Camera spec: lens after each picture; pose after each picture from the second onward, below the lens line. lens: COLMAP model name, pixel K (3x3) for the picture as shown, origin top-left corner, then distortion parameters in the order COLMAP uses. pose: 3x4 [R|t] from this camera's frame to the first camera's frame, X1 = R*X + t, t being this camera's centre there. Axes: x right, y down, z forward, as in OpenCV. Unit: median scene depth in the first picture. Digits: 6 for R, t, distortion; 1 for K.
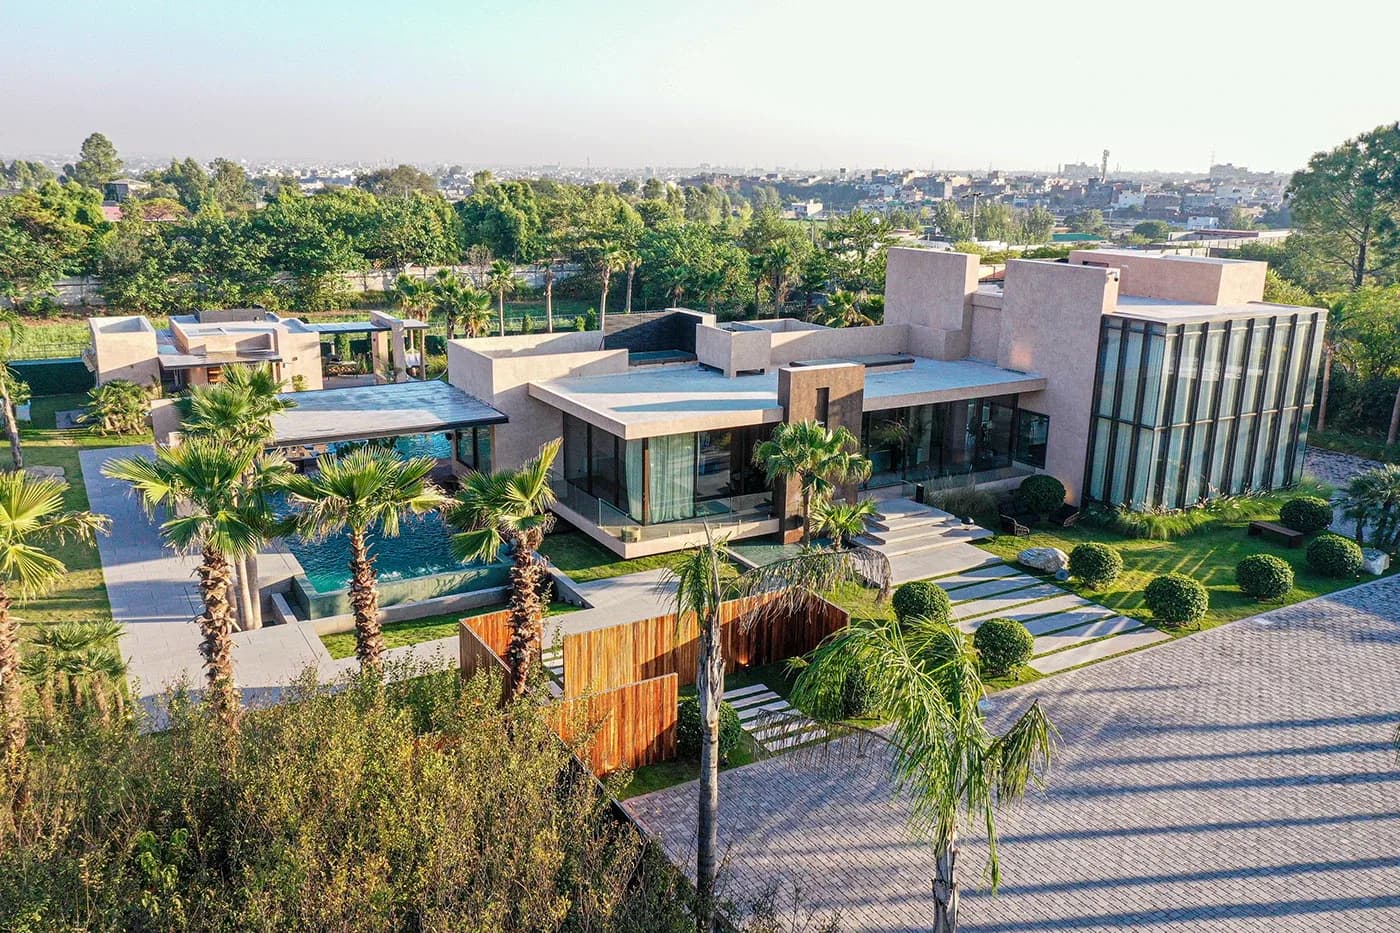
lens RADIAL K [[1096.7, 0, 706.8], [0, 1096.7, 466.9], [0, 0, 1]] dist [0.003904, 0.004020]
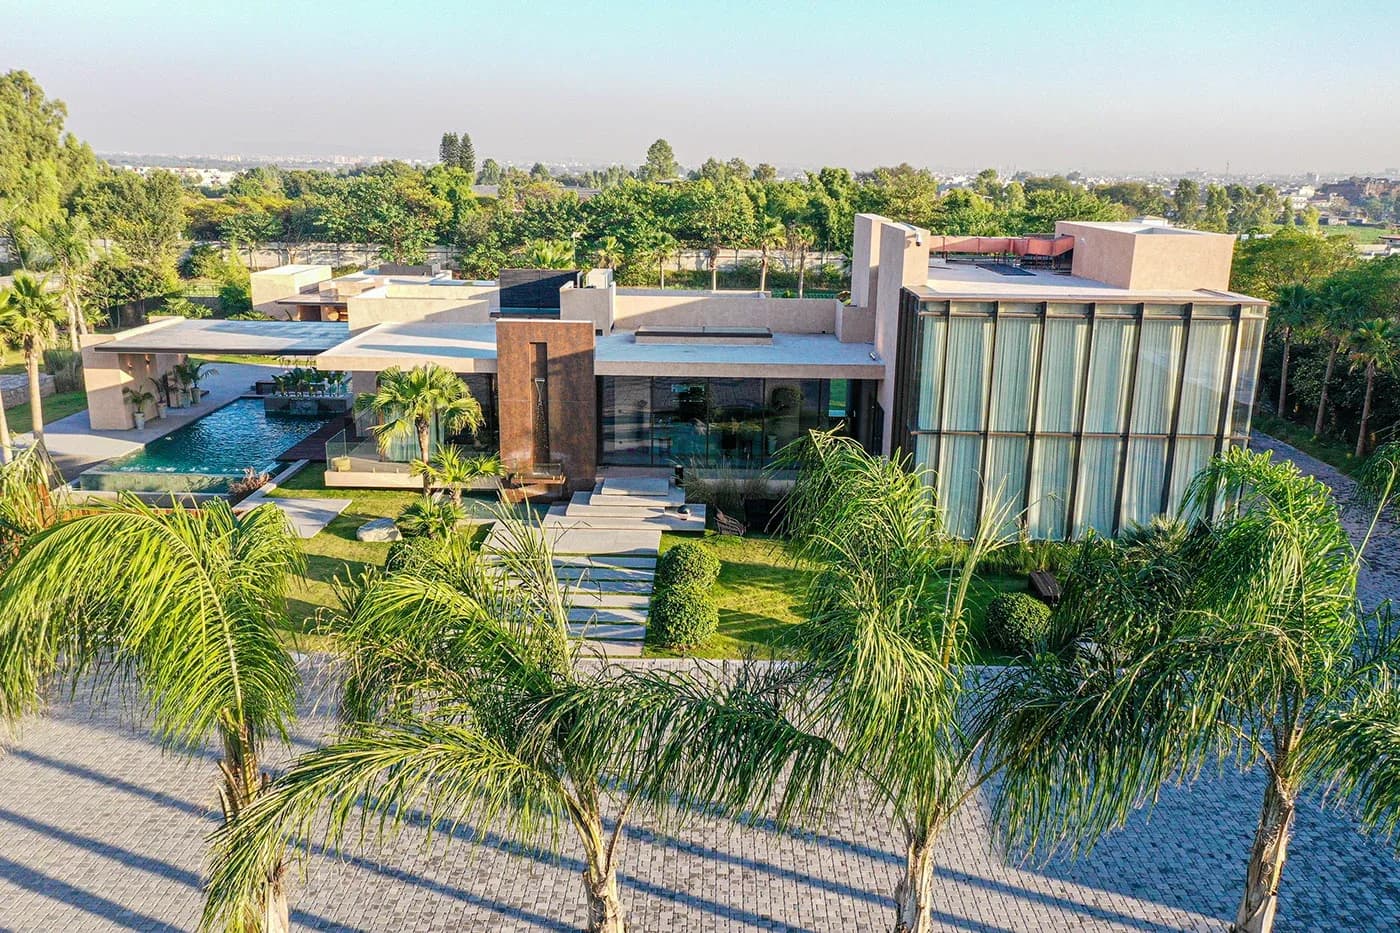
lens RADIAL K [[1096.7, 0, 706.8], [0, 1096.7, 466.9], [0, 0, 1]] dist [0.003904, 0.004020]
pose [[0.855710, 0.130696, -0.500678, 0.649839], [-0.134156, 0.990528, 0.029280, -0.011992], [0.499762, 0.042114, 0.865138, 0.232987]]
